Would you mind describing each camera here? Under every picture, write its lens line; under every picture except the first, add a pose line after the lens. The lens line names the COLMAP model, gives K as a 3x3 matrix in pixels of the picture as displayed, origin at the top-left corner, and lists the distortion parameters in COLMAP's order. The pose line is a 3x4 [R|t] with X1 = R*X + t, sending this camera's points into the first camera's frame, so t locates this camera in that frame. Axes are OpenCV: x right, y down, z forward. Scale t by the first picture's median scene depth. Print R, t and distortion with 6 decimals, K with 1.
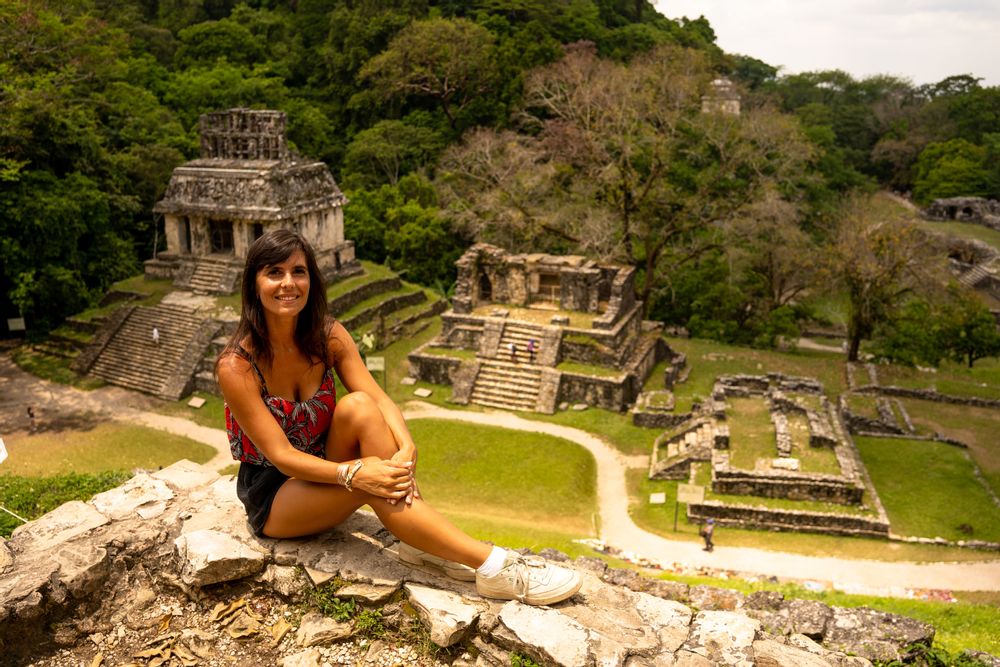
lens RADIAL K [[843.9, 0, 510.1], [0, 843.9, 332.6], [0, 0, 1]] dist [-0.171268, 0.089664]
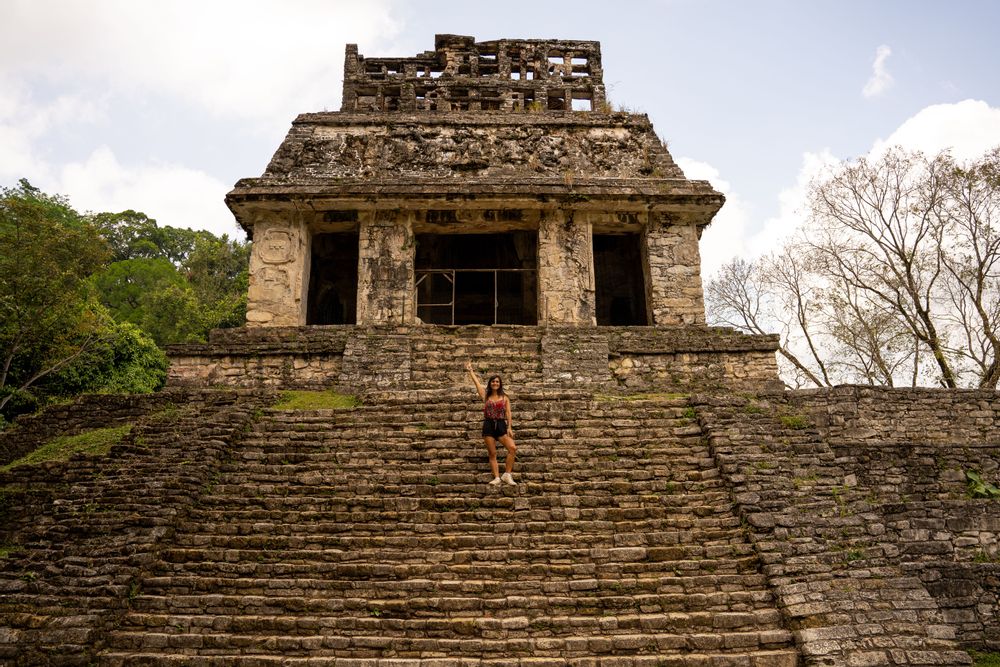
lens RADIAL K [[843.9, 0, 500.7], [0, 843.9, 333.2], [0, 0, 1]] dist [-0.171268, 0.089664]
pose [[0.900591, 0.105160, 0.421756, -0.482874], [0.145082, 0.841926, -0.519723, 0.079618], [-0.409741, 0.529247, 0.742974, 0.764574]]
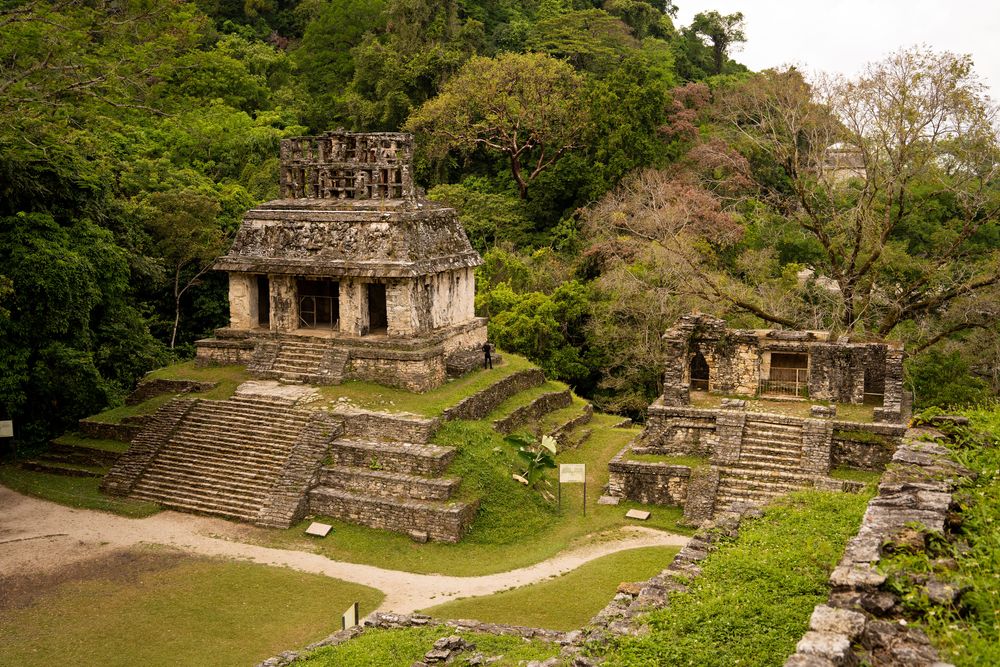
lens RADIAL K [[1105.8, 0, 496.3], [0, 1105.8, 338.0], [0, 0, 1]] dist [-0.045433, 0.000000]
pose [[0.999953, -0.004981, 0.008360, -0.205007], [0.006161, 0.989022, -0.147639, 0.054463], [-0.007533, 0.147683, 0.989006, 0.062374]]
